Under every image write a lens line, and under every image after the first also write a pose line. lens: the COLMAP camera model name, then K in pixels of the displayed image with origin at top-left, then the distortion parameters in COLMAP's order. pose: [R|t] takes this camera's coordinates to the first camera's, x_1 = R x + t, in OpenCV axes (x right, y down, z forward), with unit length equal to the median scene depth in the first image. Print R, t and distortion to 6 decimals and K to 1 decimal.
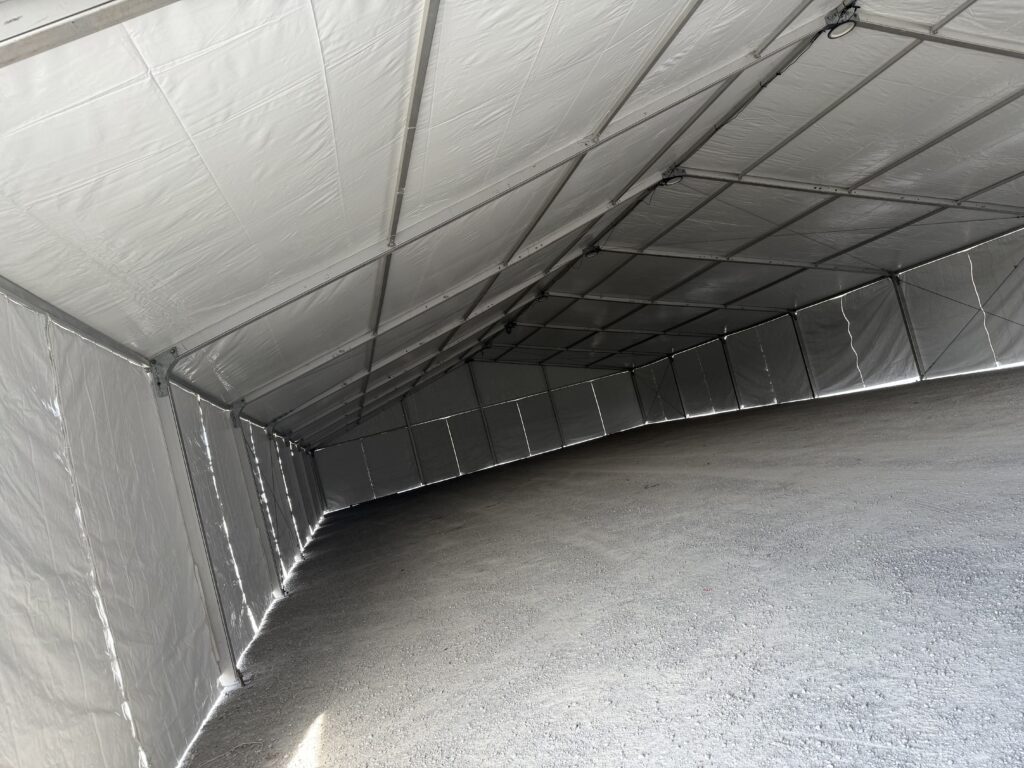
lens RADIAL K [[718.6, 0, 512.0], [0, 718.6, 384.0], [0, 0, 1]] dist [0.000633, -0.053865]
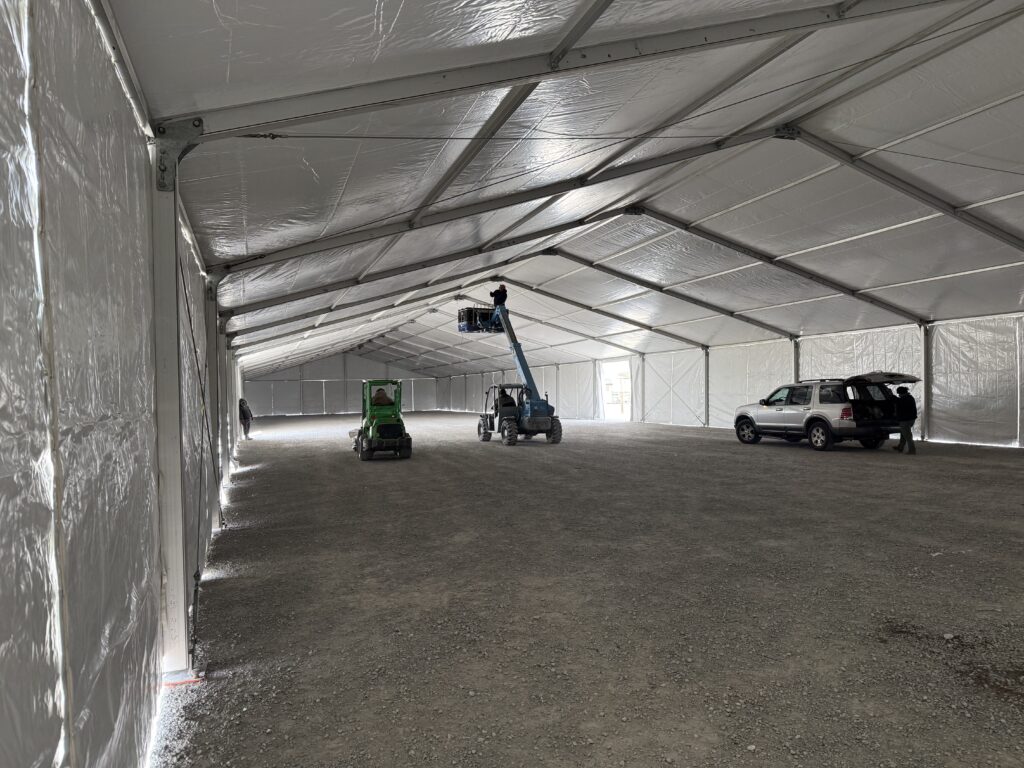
lens RADIAL K [[718.6, 0, 512.0], [0, 718.6, 384.0], [0, 0, 1]] dist [0.000633, -0.053865]
pose [[0.964212, 0.233251, 0.126054, 0.144482], [-0.236880, 0.971432, 0.014395, -0.087188], [-0.119096, -0.043740, 0.991919, -0.902218]]
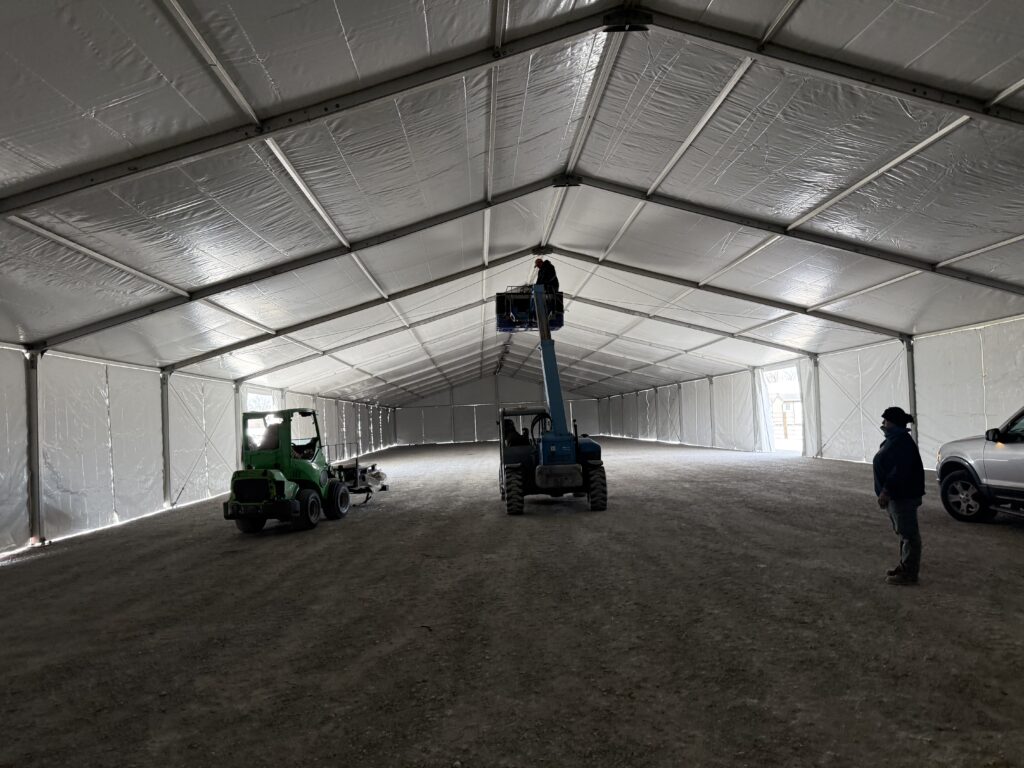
lens RADIAL K [[718.6, 0, 512.0], [0, 718.6, 384.0], [0, 0, 1]] dist [0.000633, -0.053865]
pose [[0.962755, 0.201197, -0.180617, 0.294362], [-0.194624, 0.979413, 0.053595, -0.111779], [0.187681, -0.016447, 0.982092, -0.632223]]
